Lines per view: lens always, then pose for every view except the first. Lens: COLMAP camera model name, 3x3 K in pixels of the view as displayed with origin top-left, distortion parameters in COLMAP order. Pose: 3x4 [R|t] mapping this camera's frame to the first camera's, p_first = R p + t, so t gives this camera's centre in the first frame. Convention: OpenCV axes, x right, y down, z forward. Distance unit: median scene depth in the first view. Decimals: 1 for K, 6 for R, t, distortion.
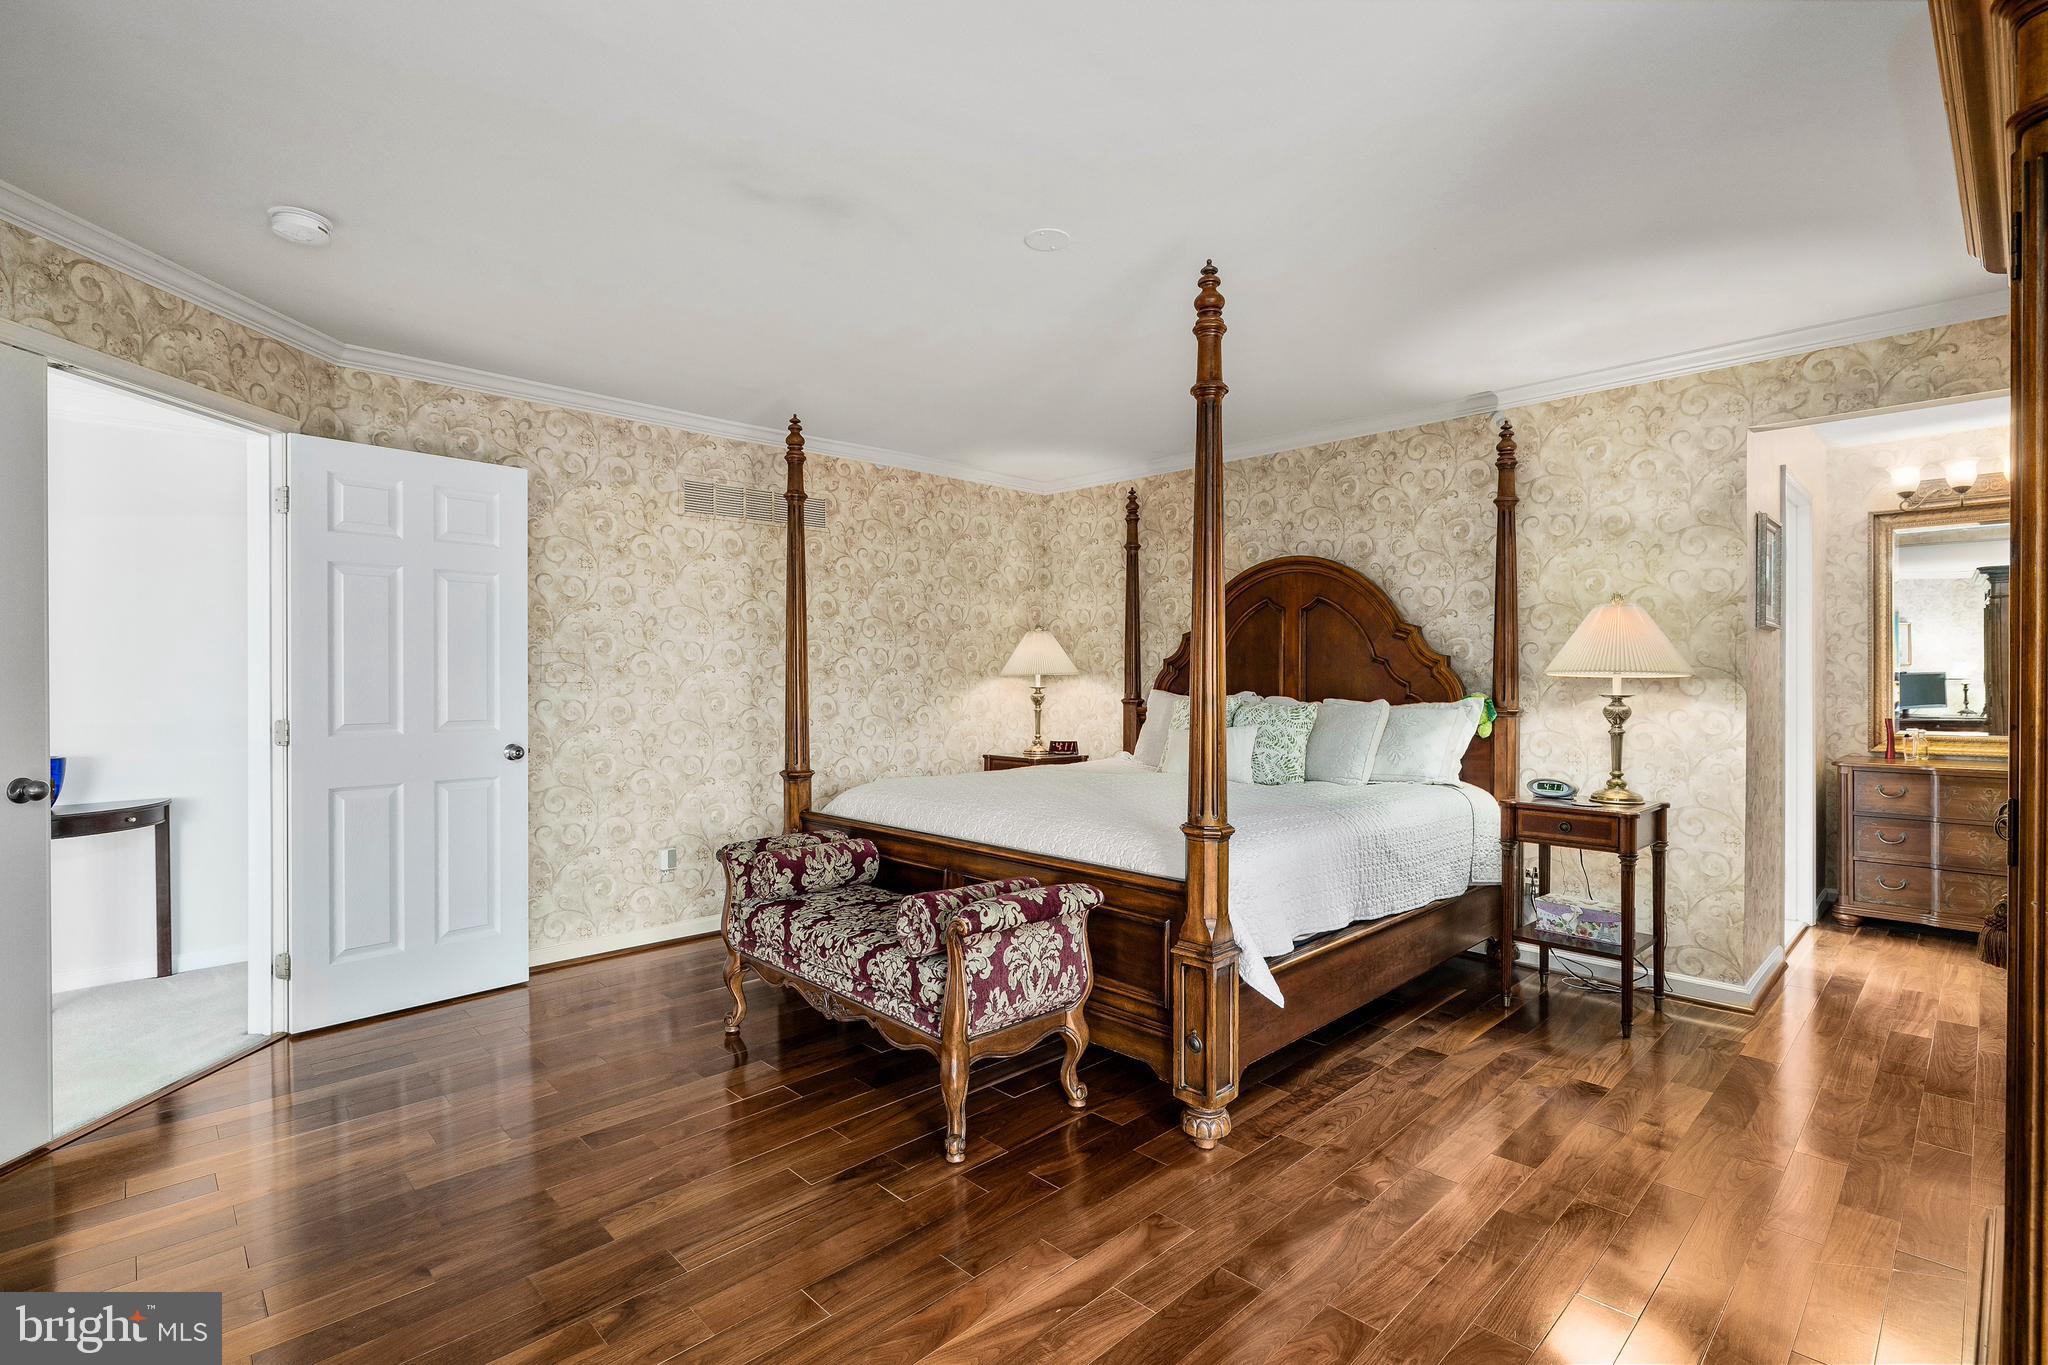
lens RADIAL K [[970.4, 0, 1016.5], [0, 970.4, 683.0], [0, 0, 1]] dist [-0.003911, 0.000774]
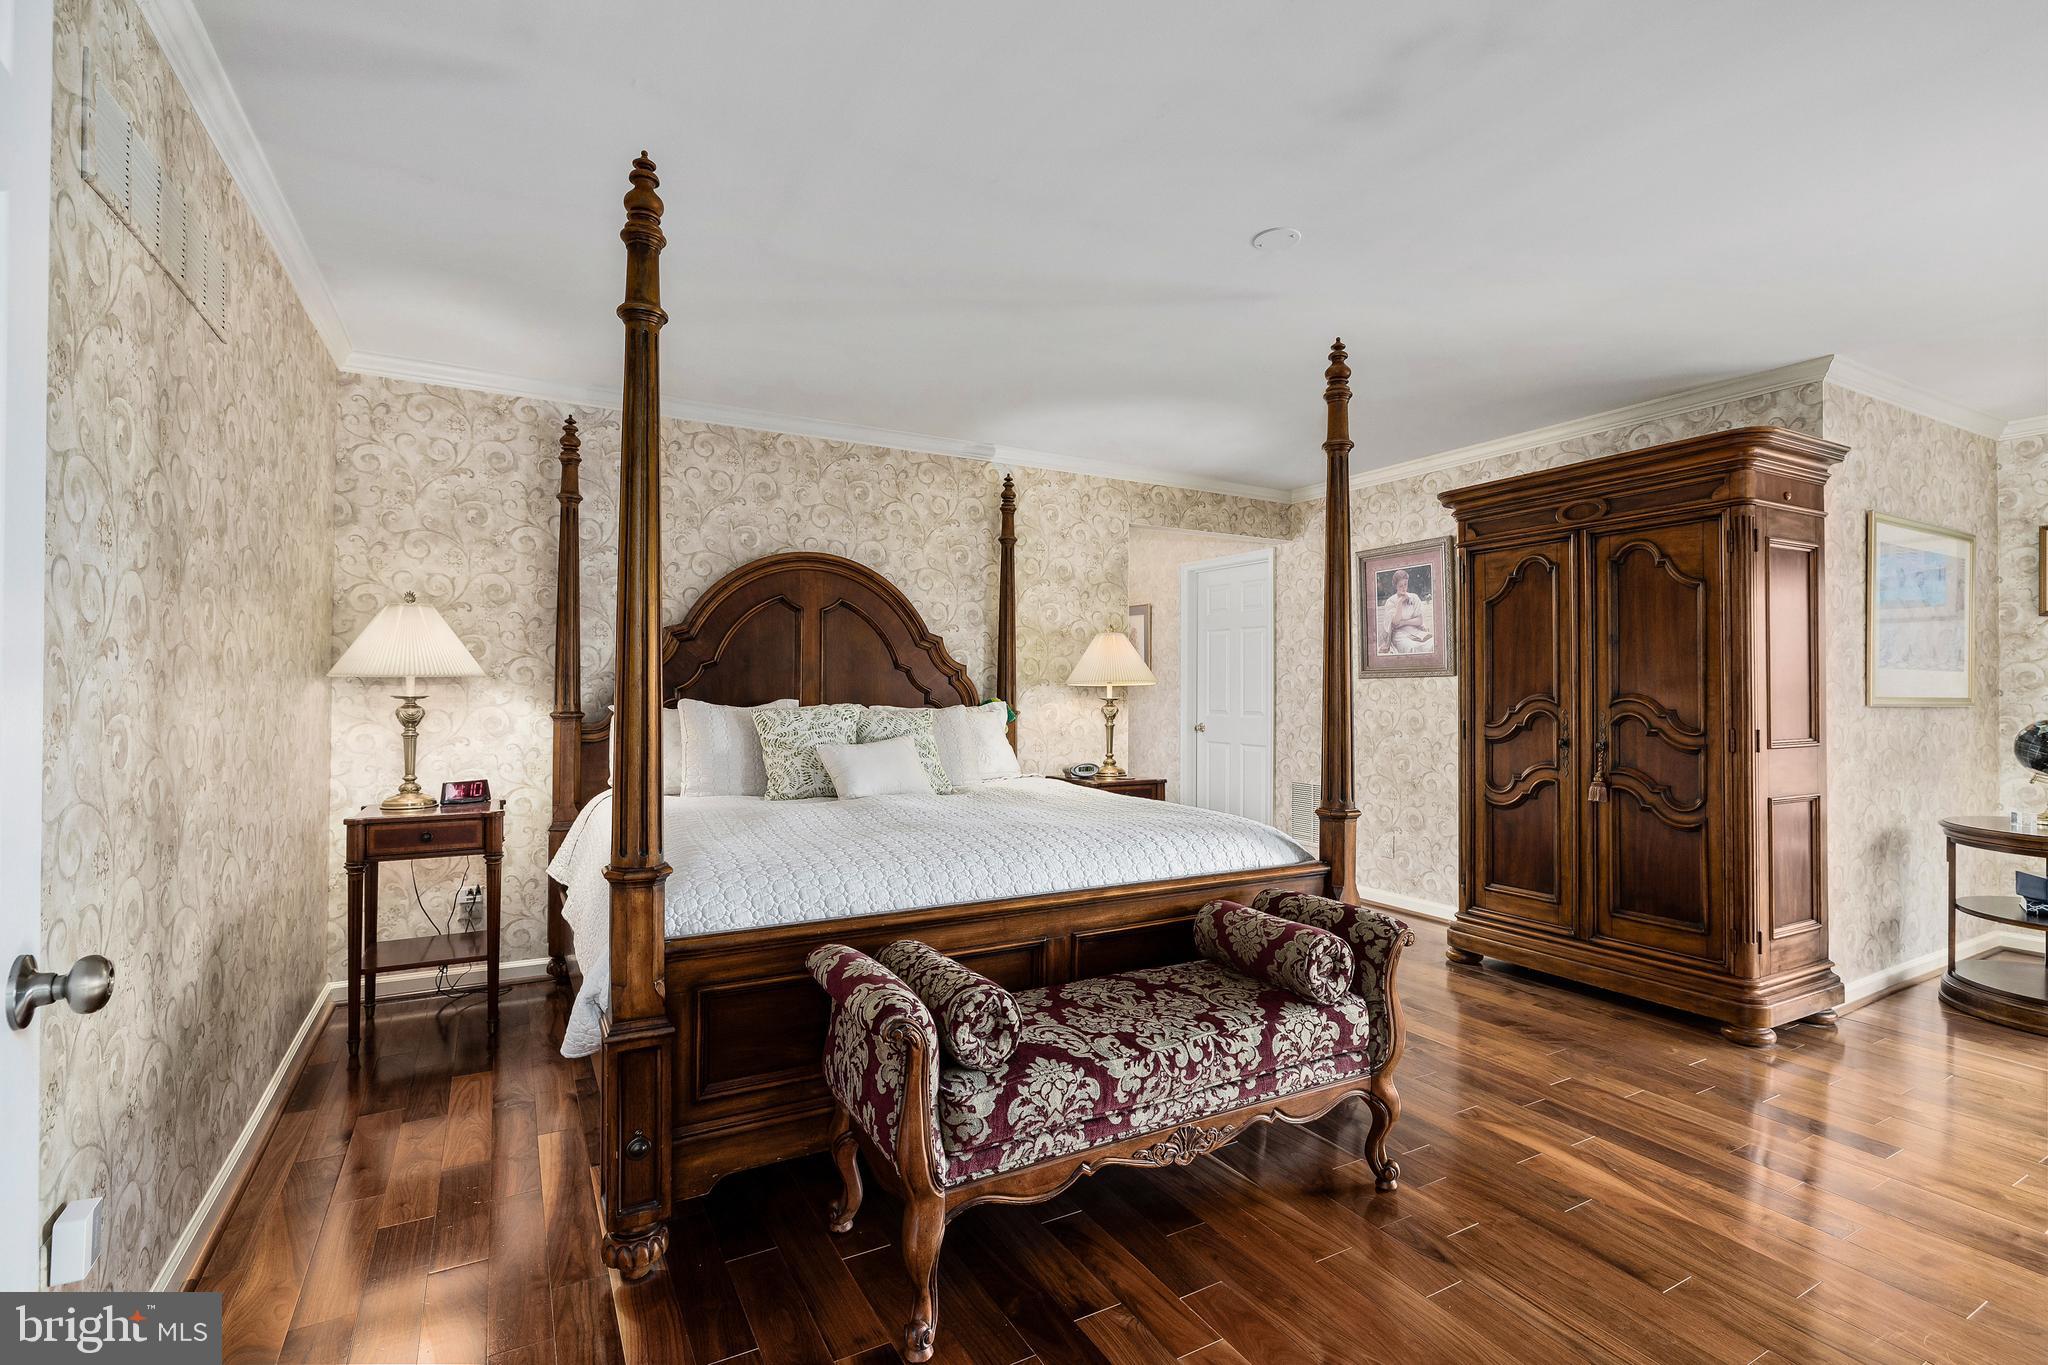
lens RADIAL K [[970.4, 0, 1023.6], [0, 970.4, 689.1], [0, 0, 1]] dist [-0.003911, 0.000774]
pose [[0.243118, -0.003156, 0.969991, -0.573613], [-0.003564, 0.999985, 0.004147, -0.005002], [-0.969990, -0.004465, 0.243103, 0.587486]]
